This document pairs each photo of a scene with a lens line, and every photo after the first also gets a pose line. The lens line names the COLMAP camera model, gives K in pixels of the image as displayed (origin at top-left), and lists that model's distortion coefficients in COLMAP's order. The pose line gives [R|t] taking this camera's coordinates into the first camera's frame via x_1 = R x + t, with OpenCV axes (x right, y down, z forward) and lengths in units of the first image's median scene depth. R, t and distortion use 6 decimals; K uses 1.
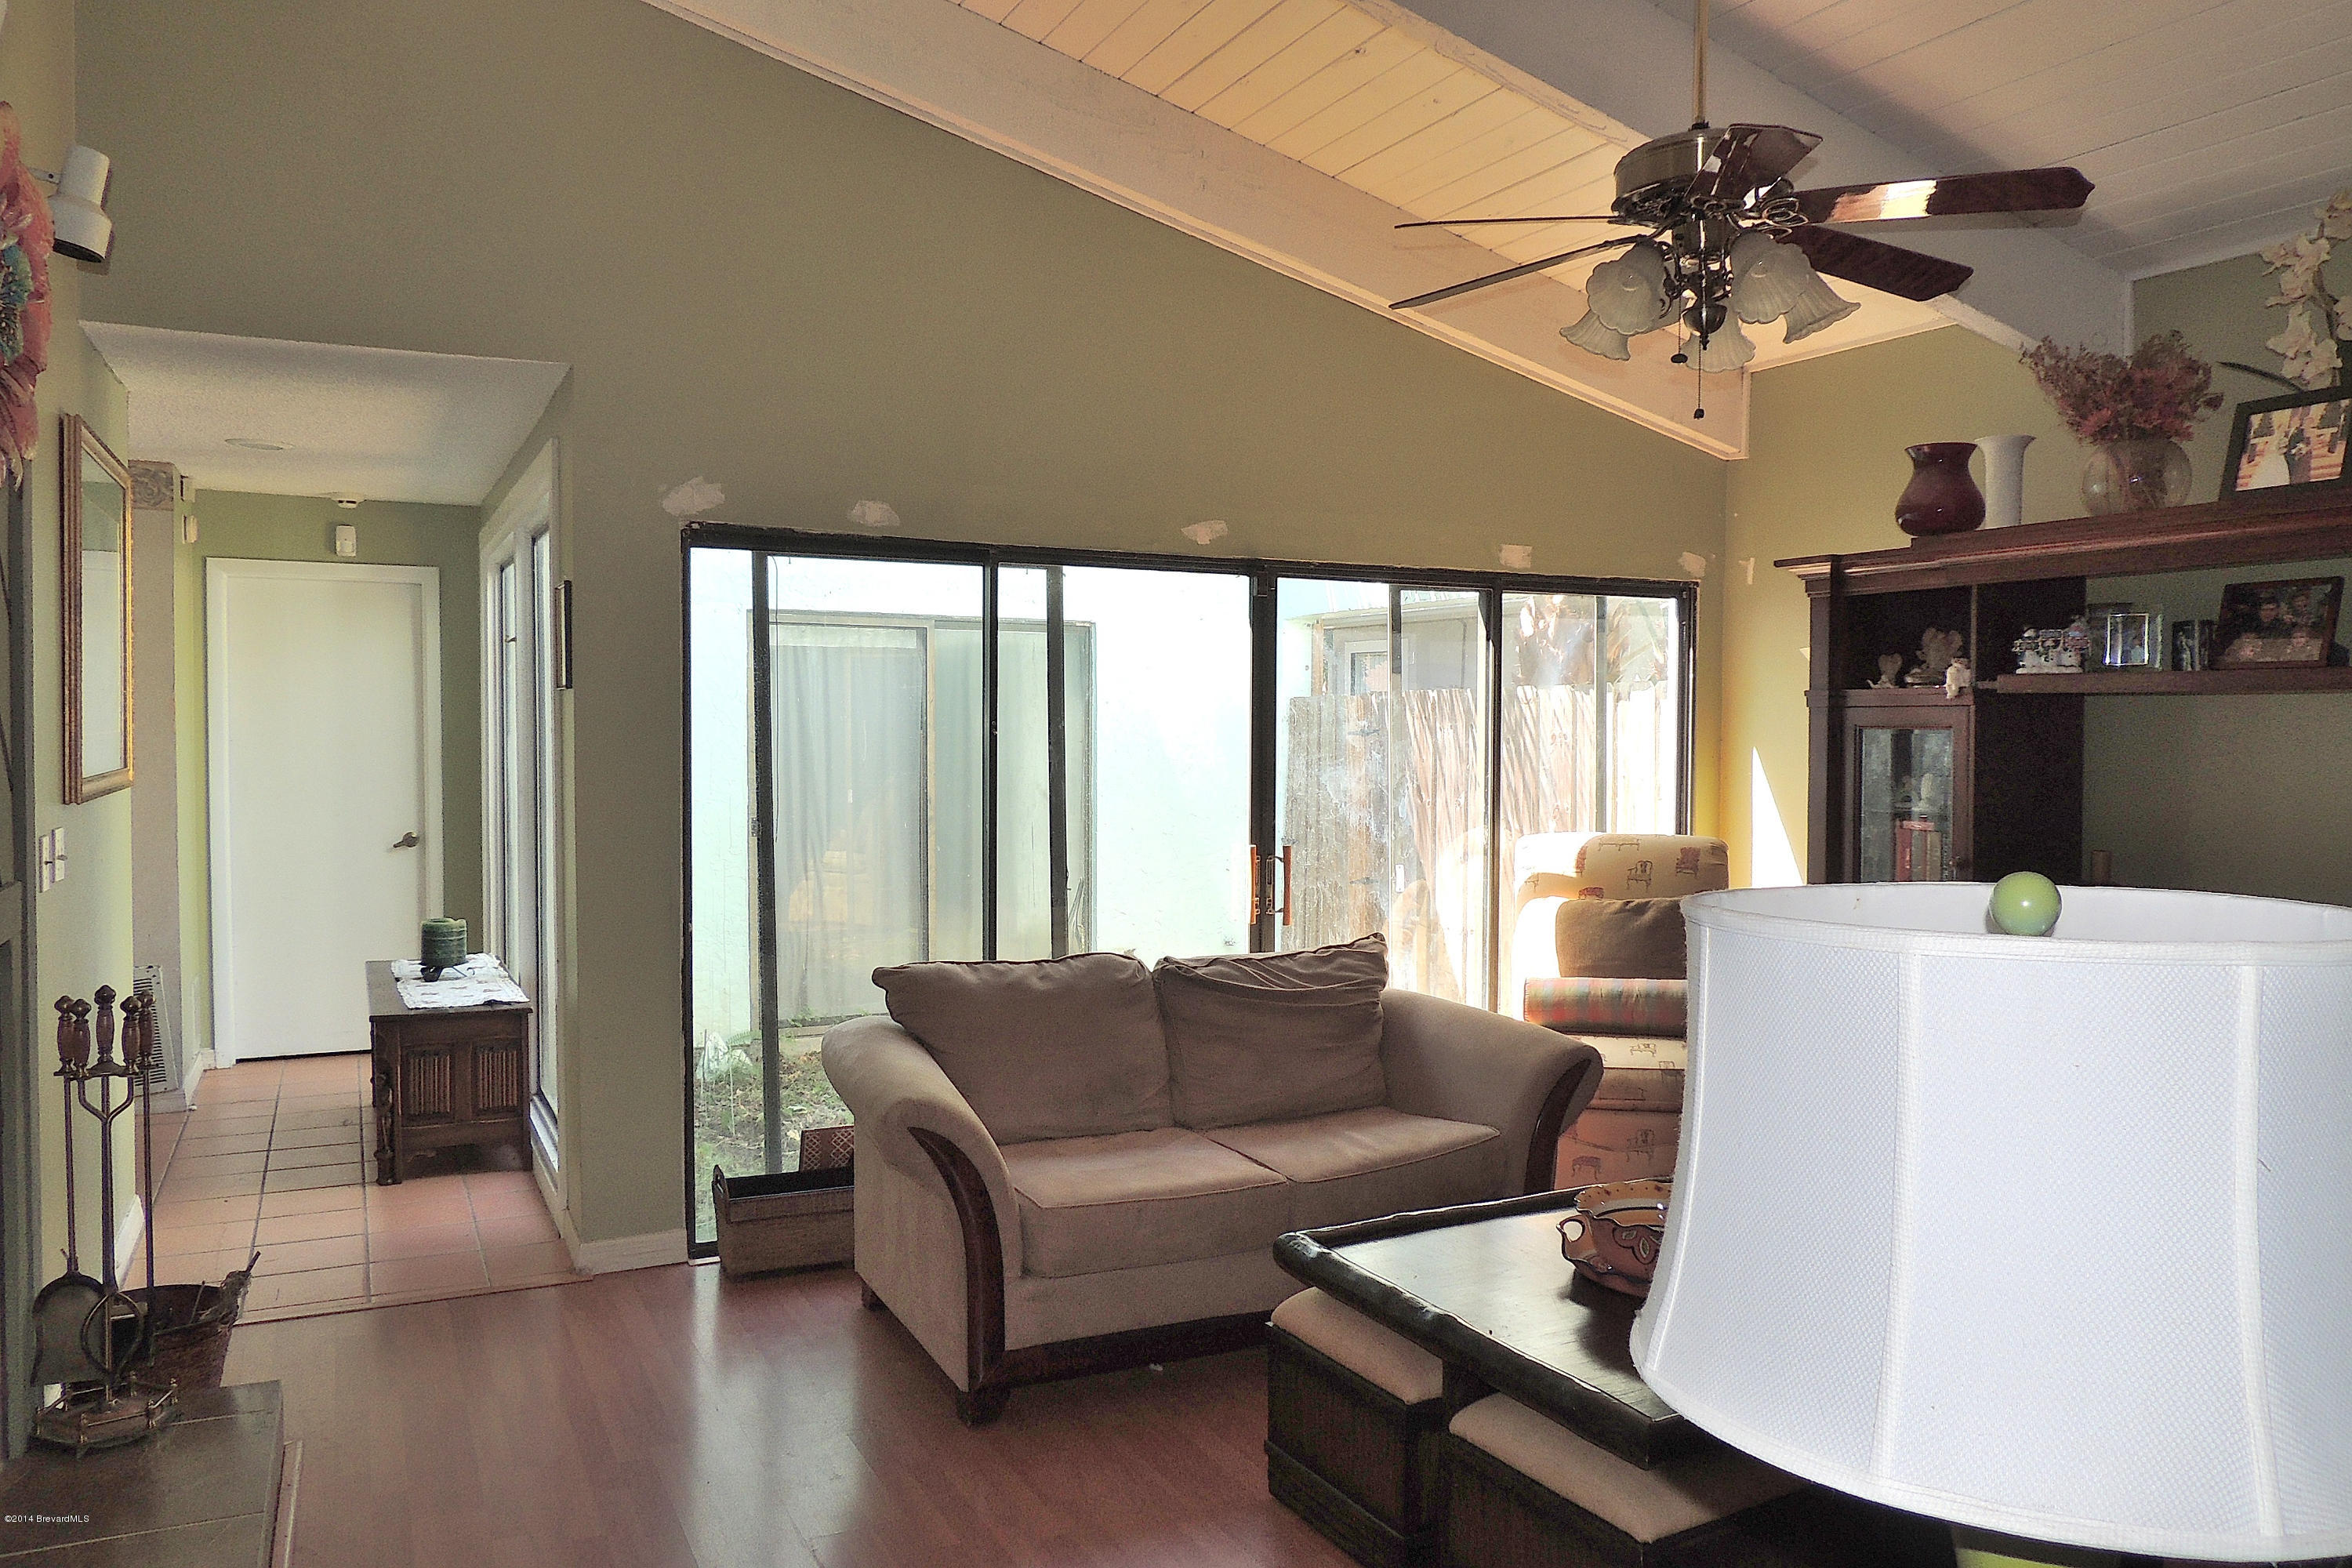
lens RADIAL K [[1679.3, 0, 1163.2], [0, 1679.3, 794.5], [0, 0, 1]] dist [-0.029181, 0.005301]
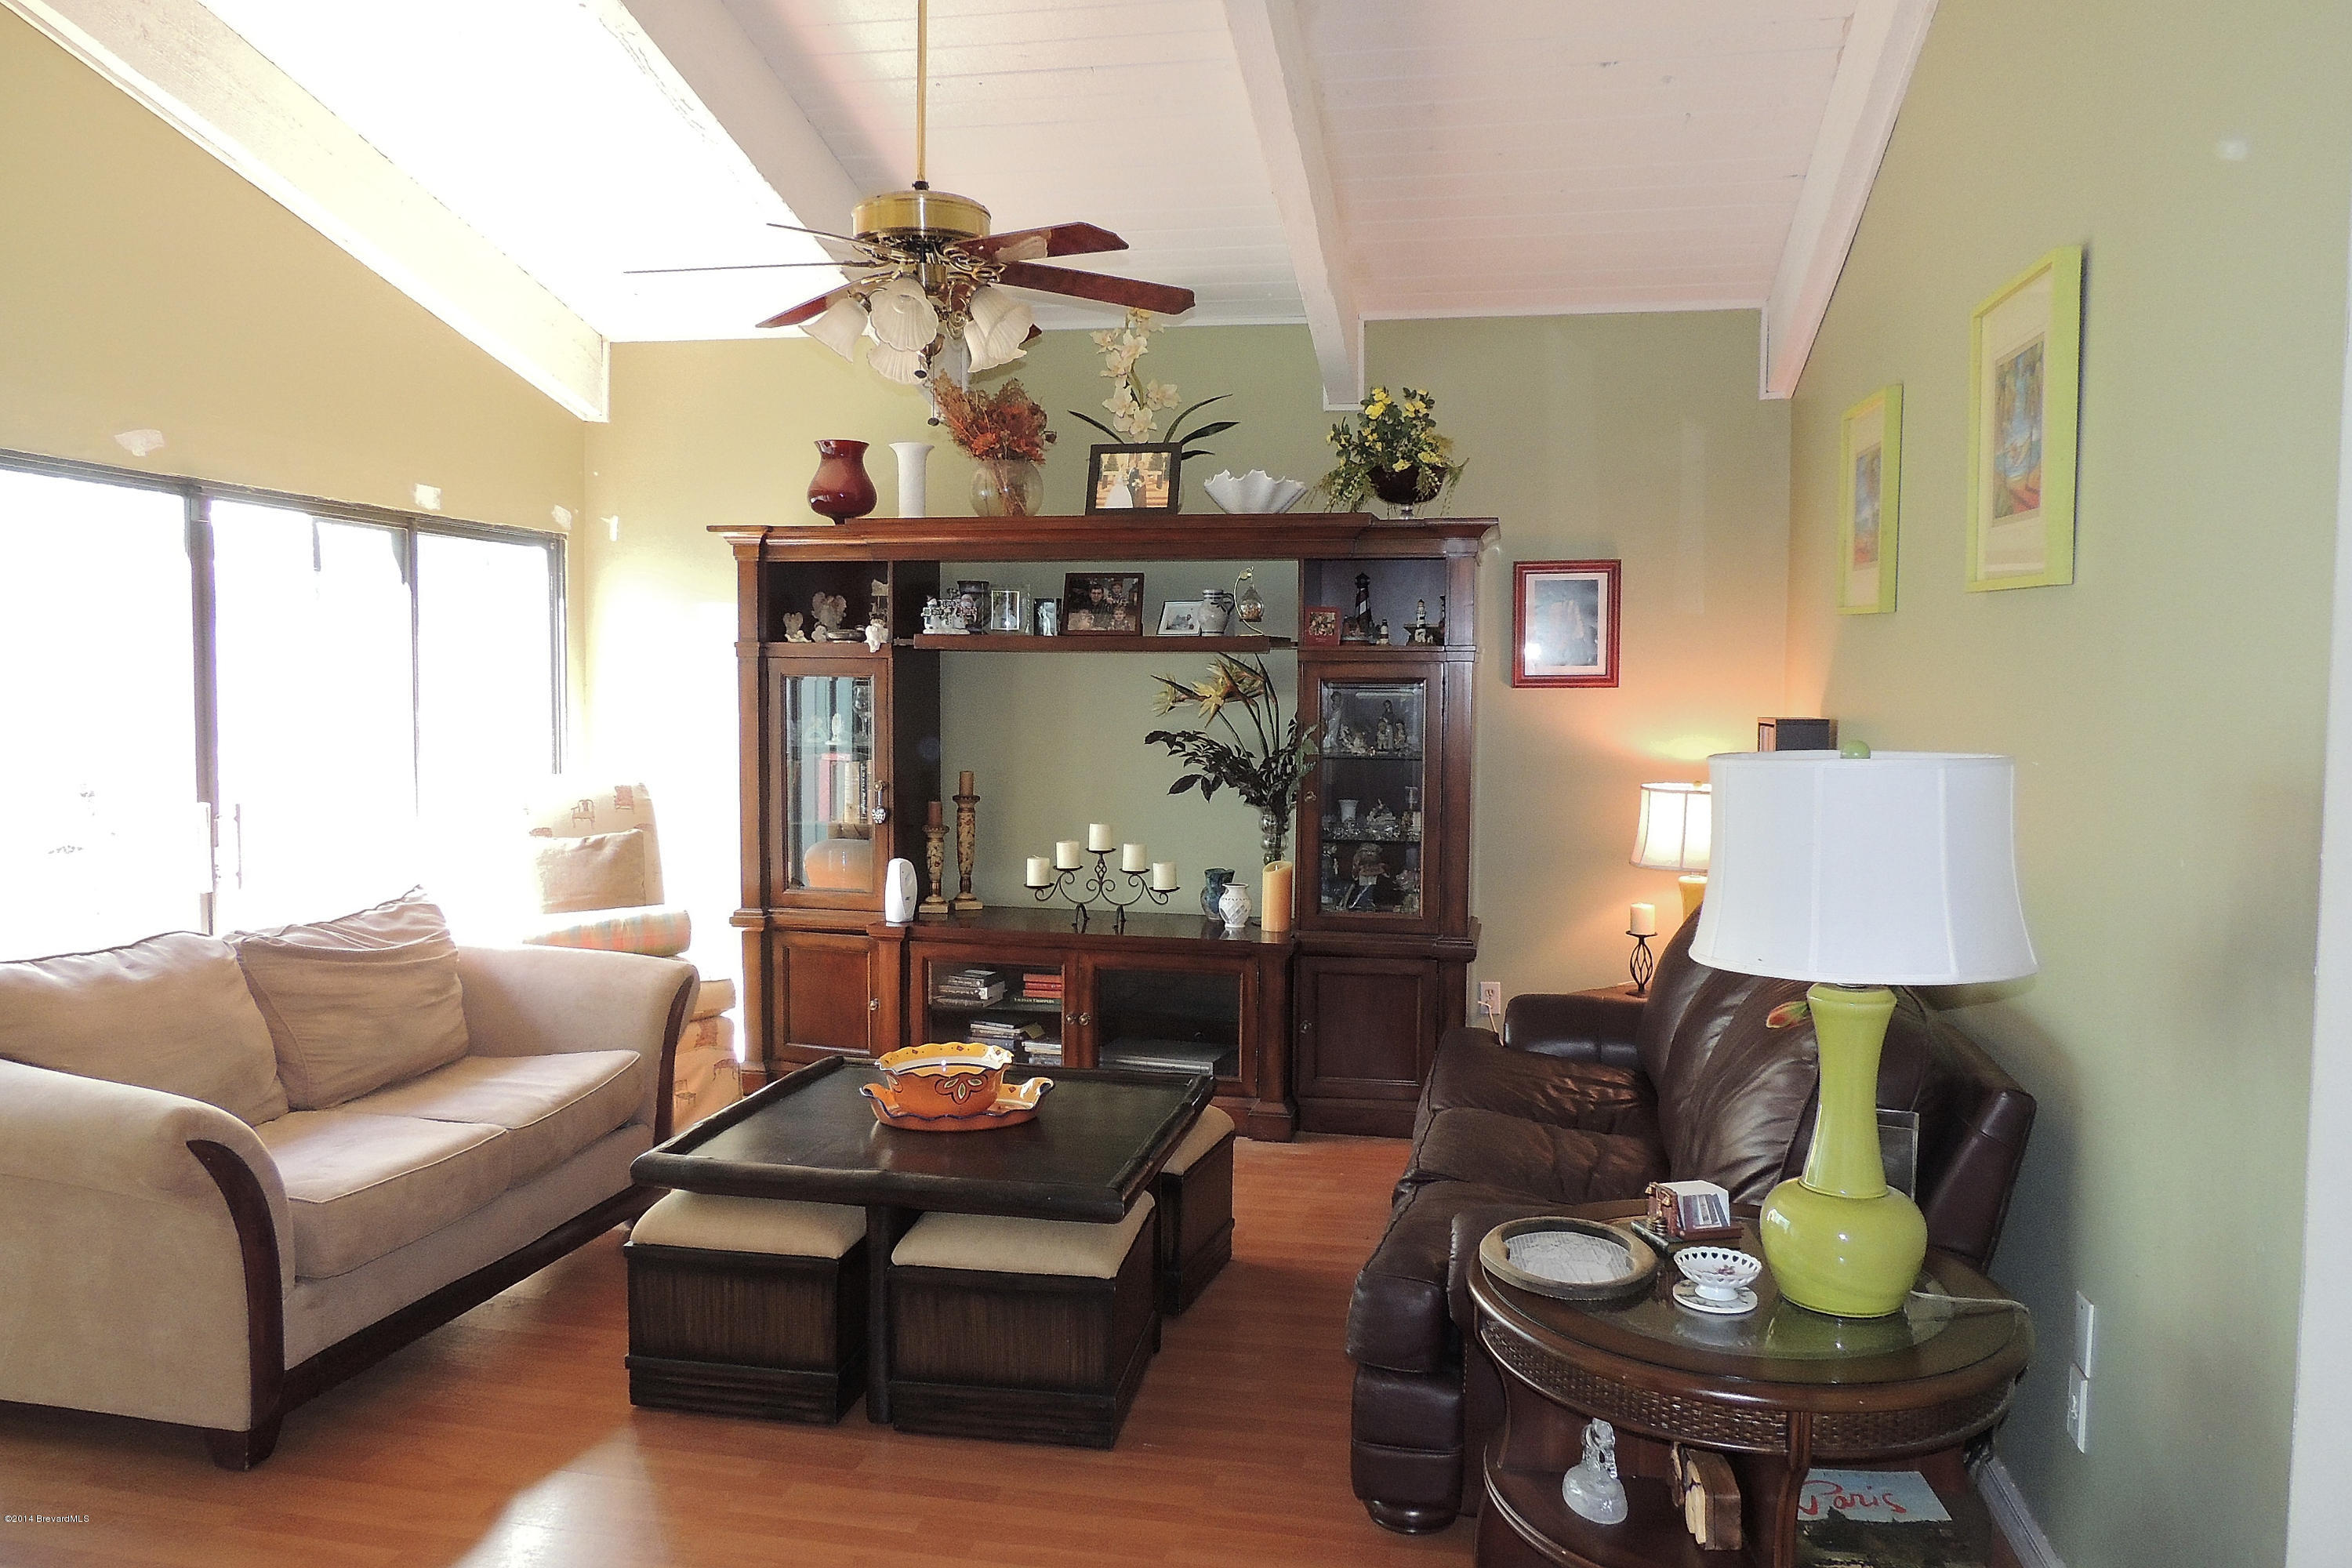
lens RADIAL K [[1679.3, 0, 1182.4], [0, 1679.3, 802.3], [0, 0, 1]] dist [-0.029181, 0.005301]
pose [[0.610613, -0.052953, 0.790157, -0.367227], [0.023099, 0.998528, 0.049067, -0.002333], [-0.791592, -0.011709, 0.610938, 0.062645]]
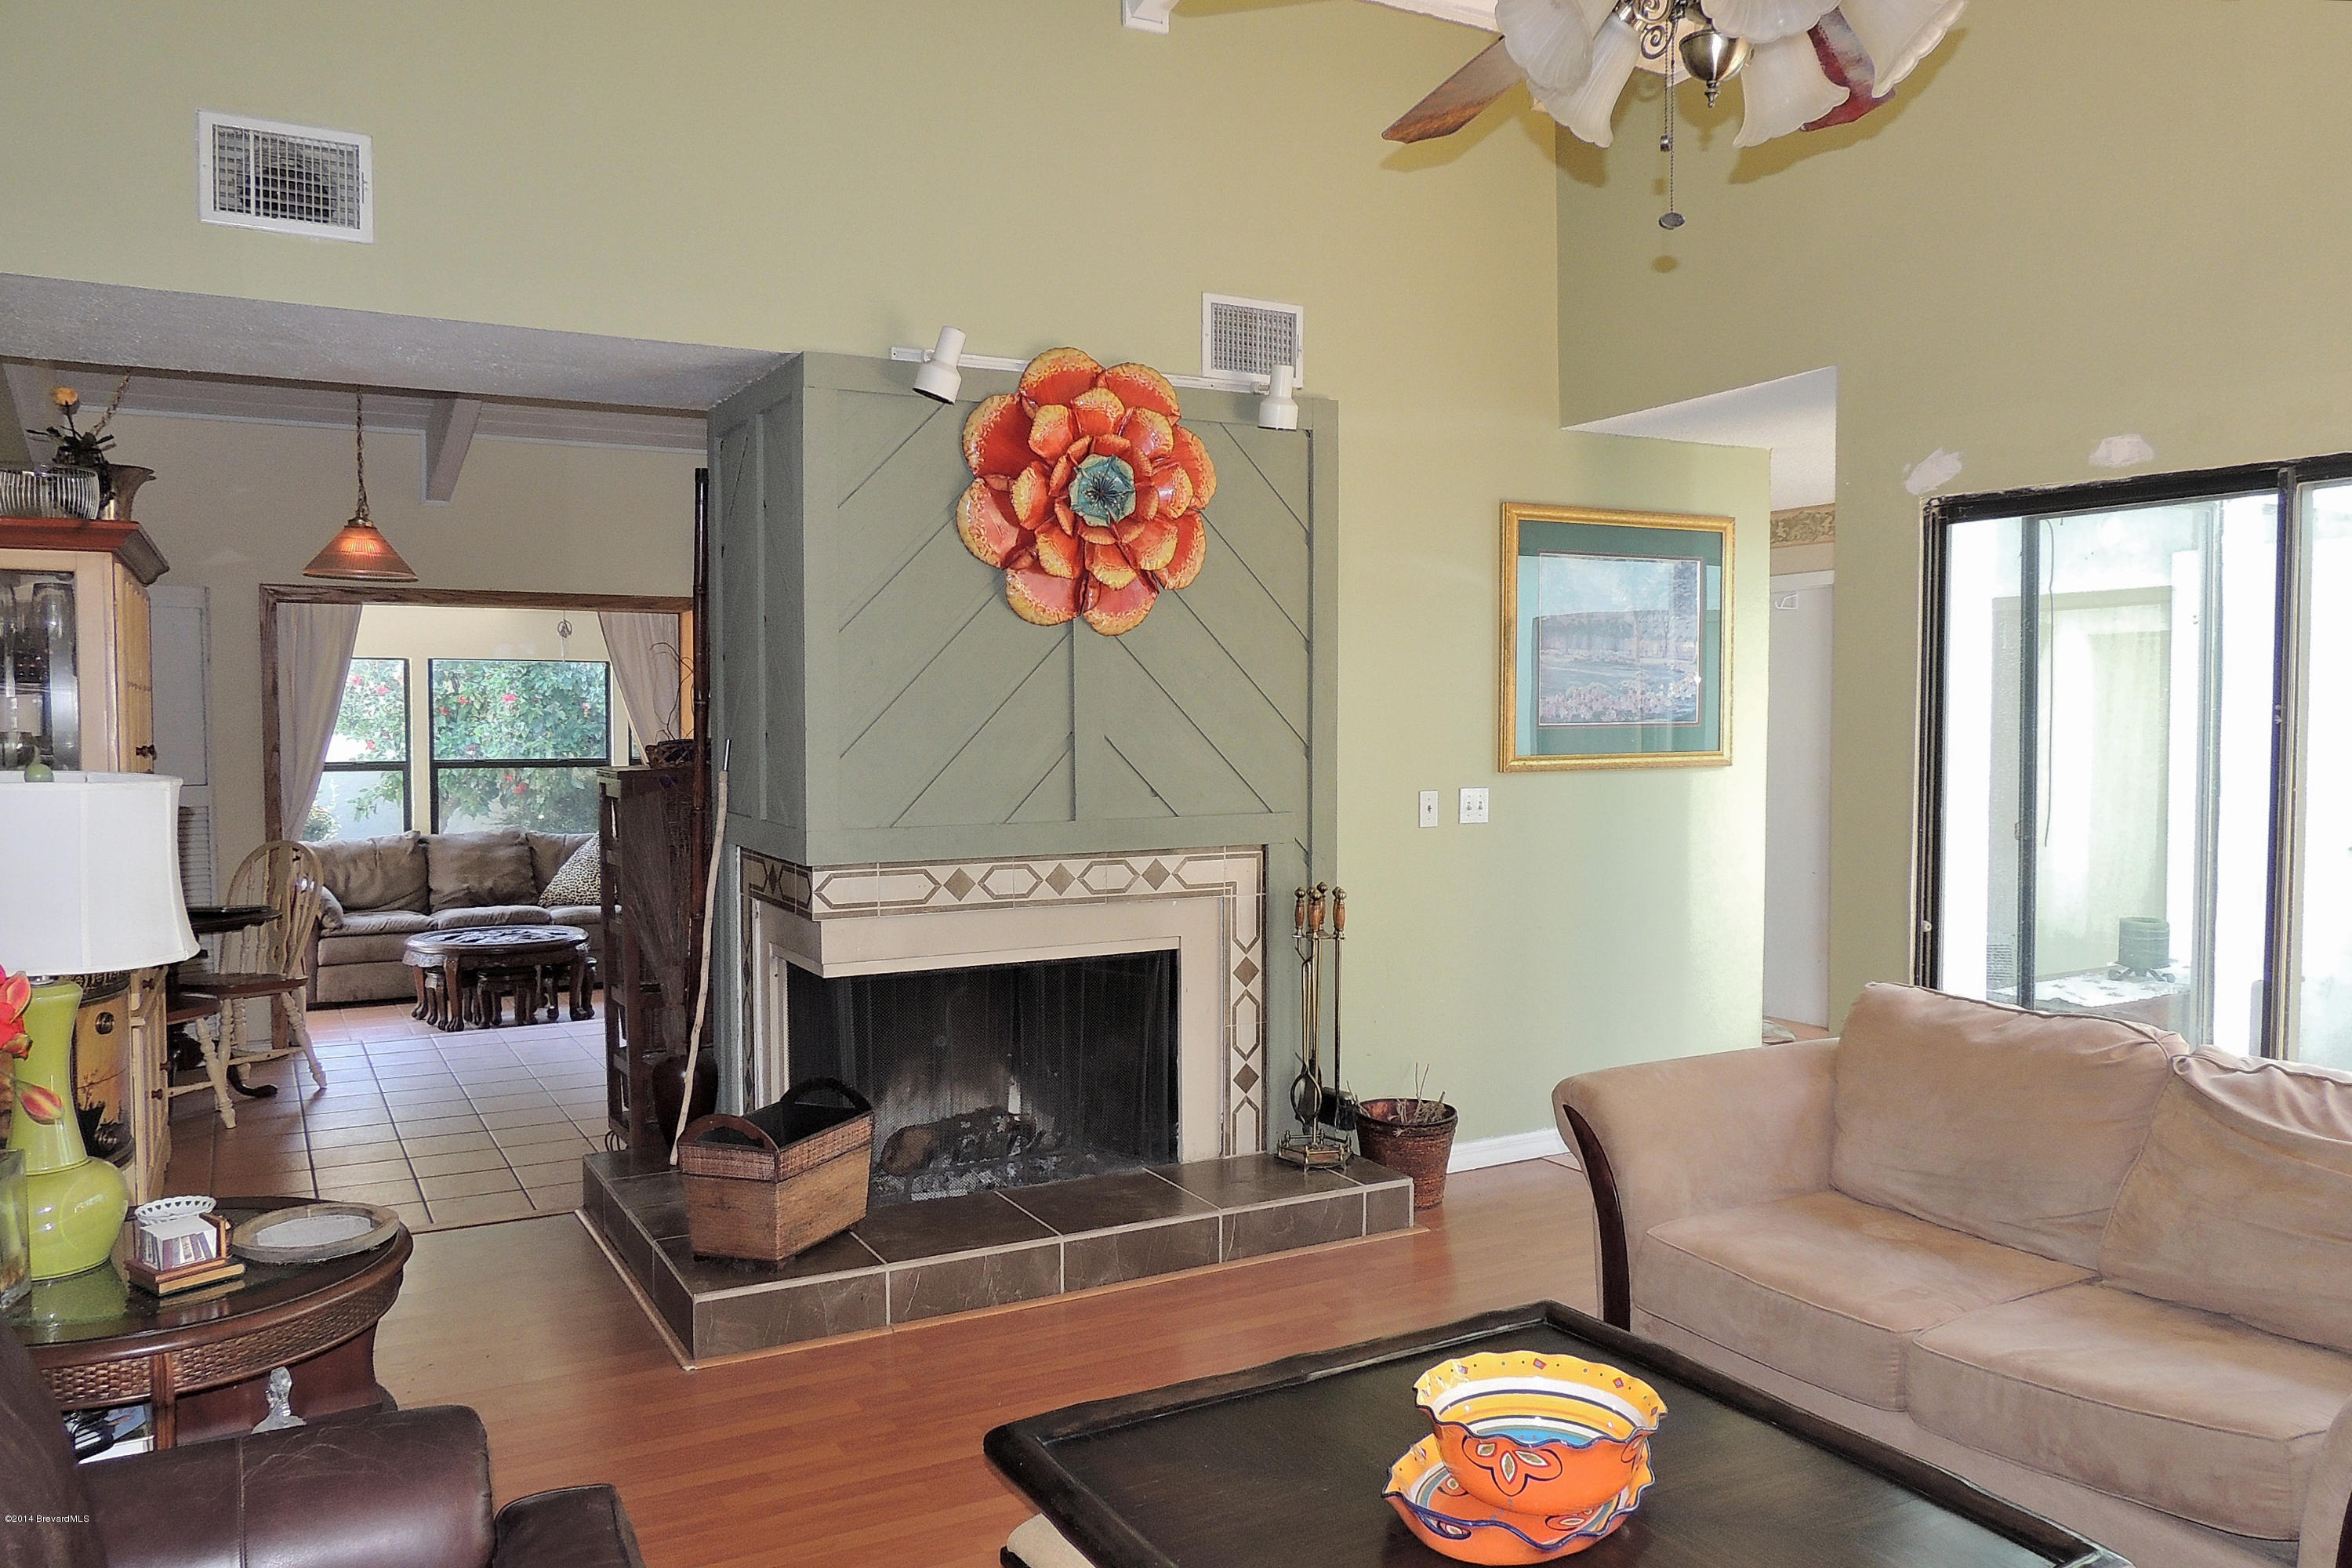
lens RADIAL K [[1679.3, 0, 1169.6], [0, 1679.3, 795.2], [0, 0, 1]] dist [-0.029181, 0.005301]
pose [[0.049851, 0.043658, -0.997802, 0.624910], [-0.032655, 0.998581, 0.042060, -0.019835], [0.998223, 0.030487, 0.051206, 0.508239]]
